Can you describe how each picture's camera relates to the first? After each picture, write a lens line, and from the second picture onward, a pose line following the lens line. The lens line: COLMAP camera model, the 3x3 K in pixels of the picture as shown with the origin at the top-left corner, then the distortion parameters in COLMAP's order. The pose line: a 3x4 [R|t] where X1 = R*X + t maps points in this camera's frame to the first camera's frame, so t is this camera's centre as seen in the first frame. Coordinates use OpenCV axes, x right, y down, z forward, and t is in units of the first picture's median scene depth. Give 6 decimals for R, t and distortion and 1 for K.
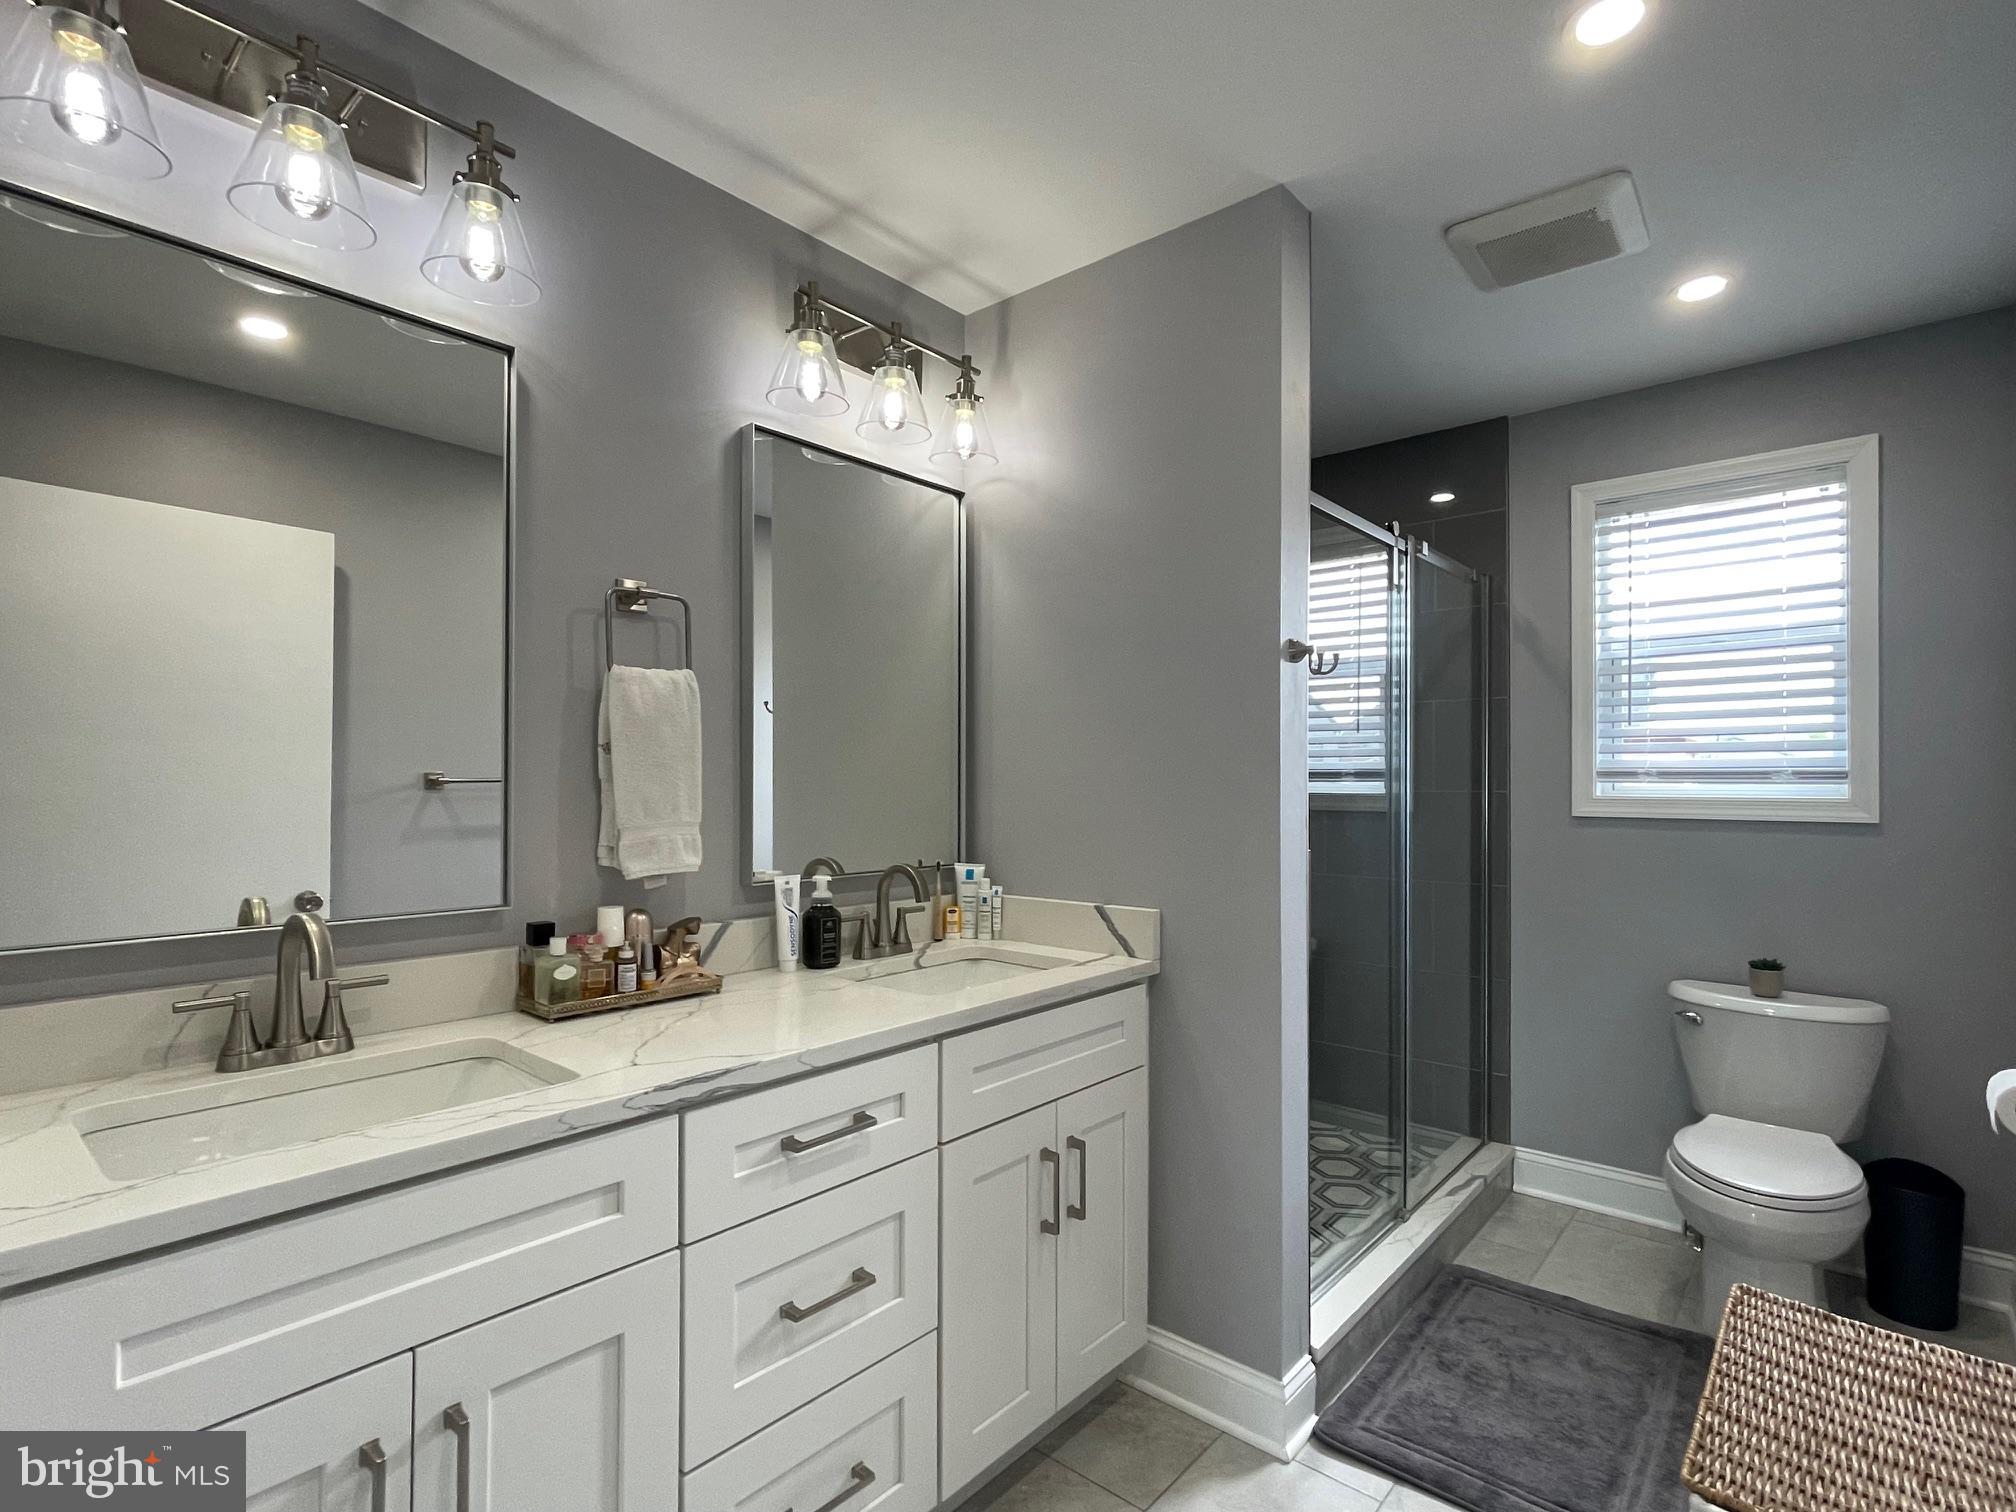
lens RADIAL K [[995.0, 0, 1008.0], [0, 995.0, 756.0], [0, 0, 1]] dist [0.001025, -0.000560]
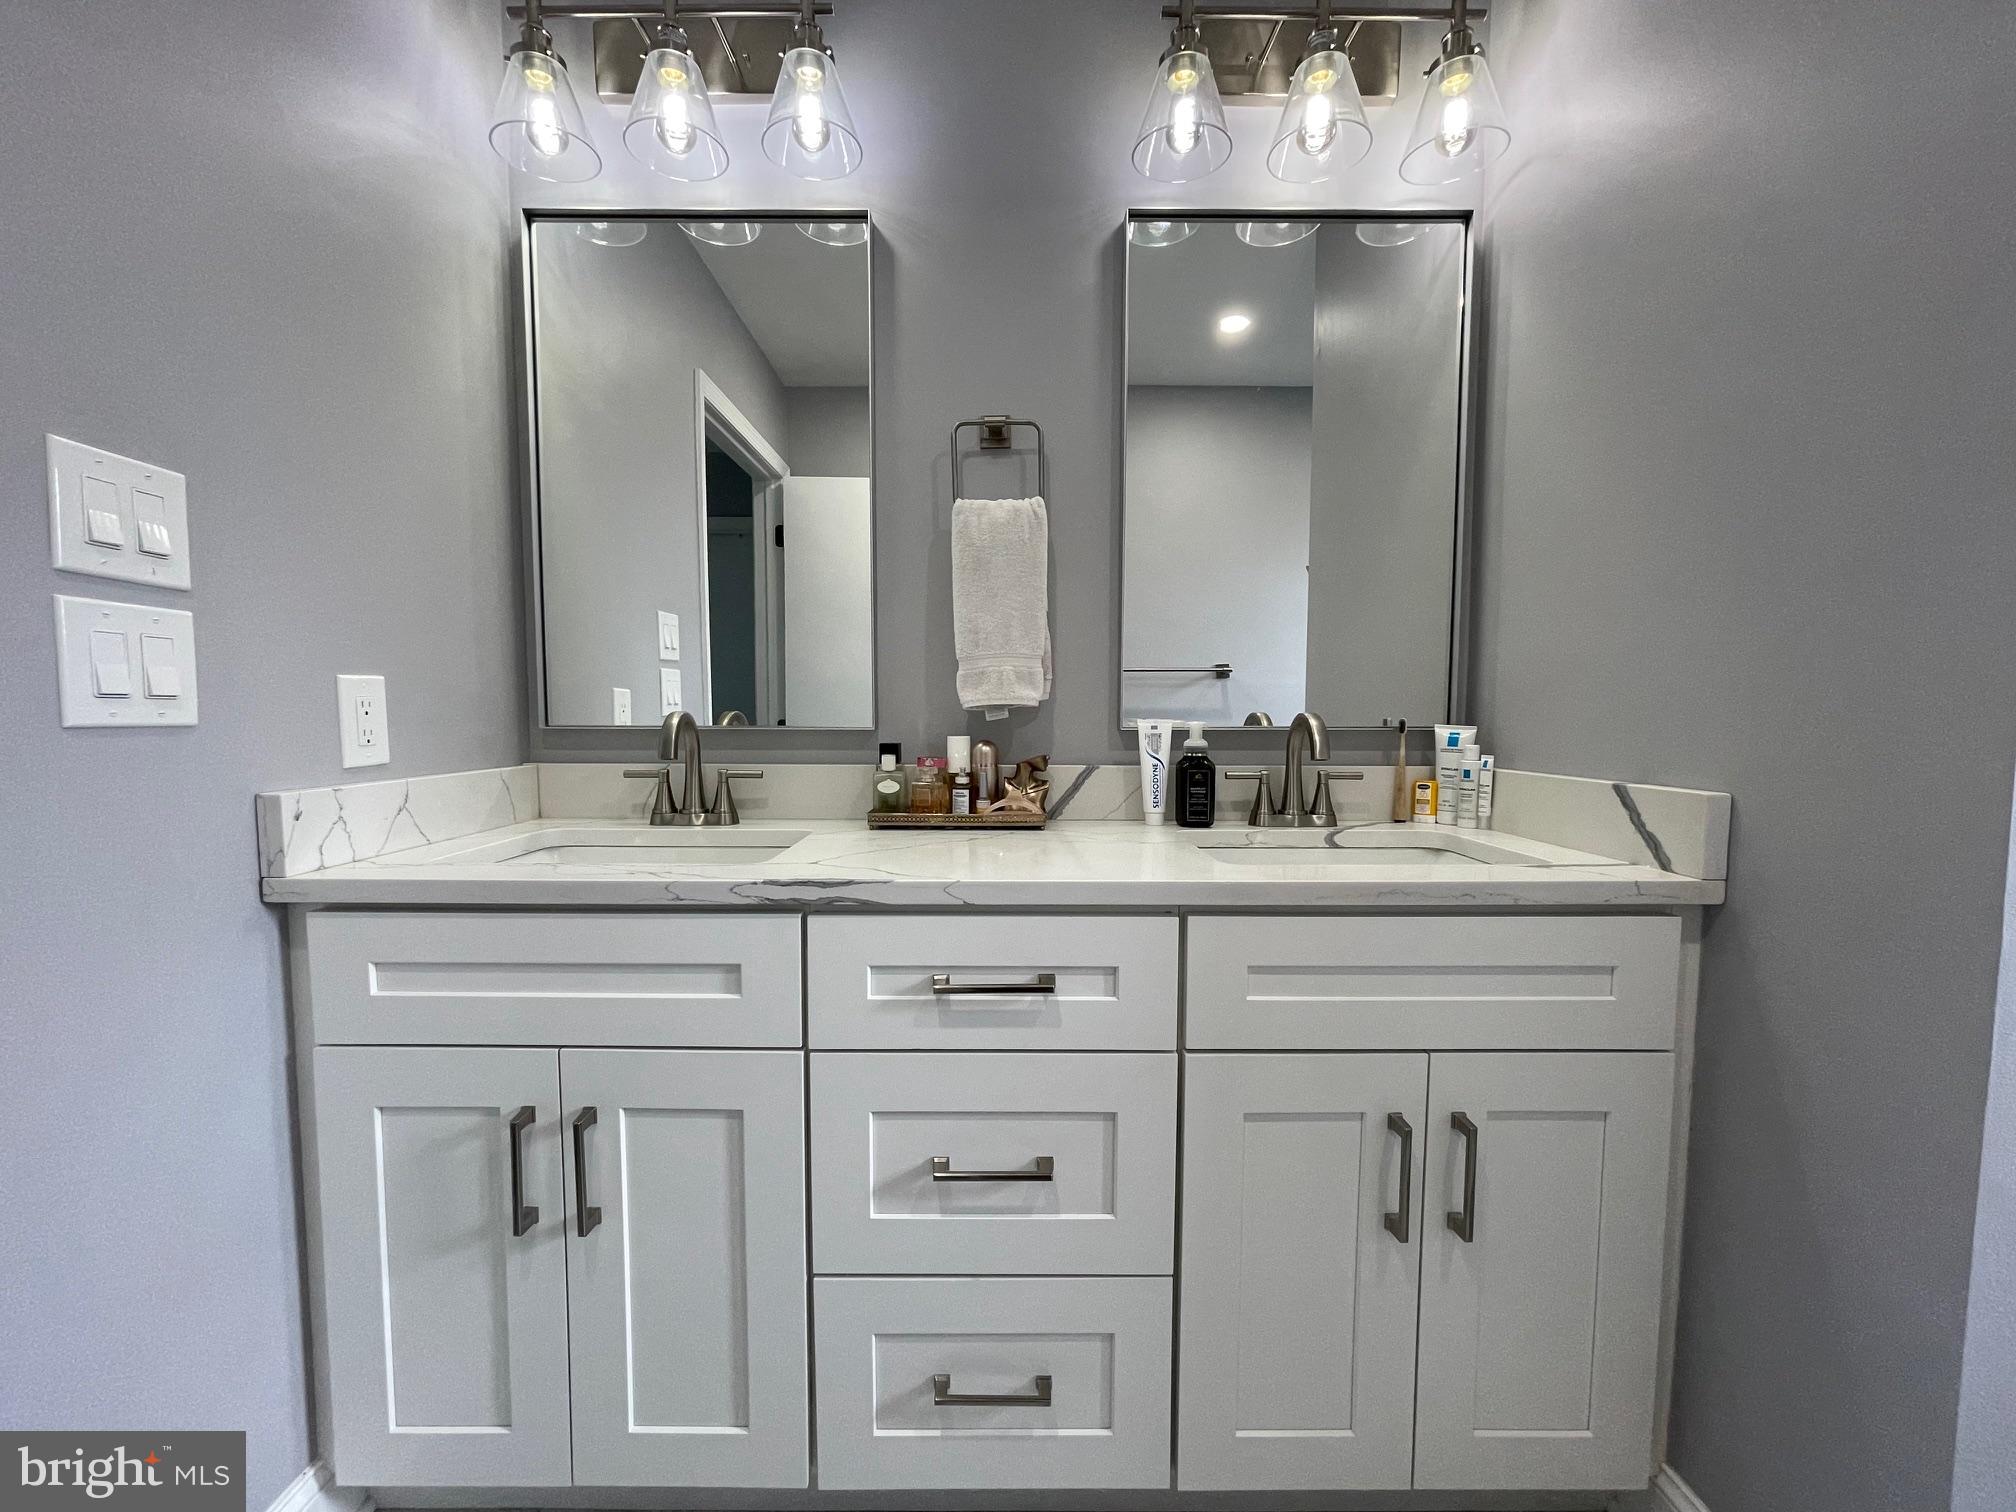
lens RADIAL K [[814.3, 0, 1009.4], [0, 814.3, 768.0], [0, 0, 1]] dist [0.001325, -0.000005]
pose [[0.654019, 0.048993, -0.754890, 0.272934], [0.017043, 0.996693, 0.079452, 0.113308], [0.756286, -0.064829, 0.651021, 0.460919]]
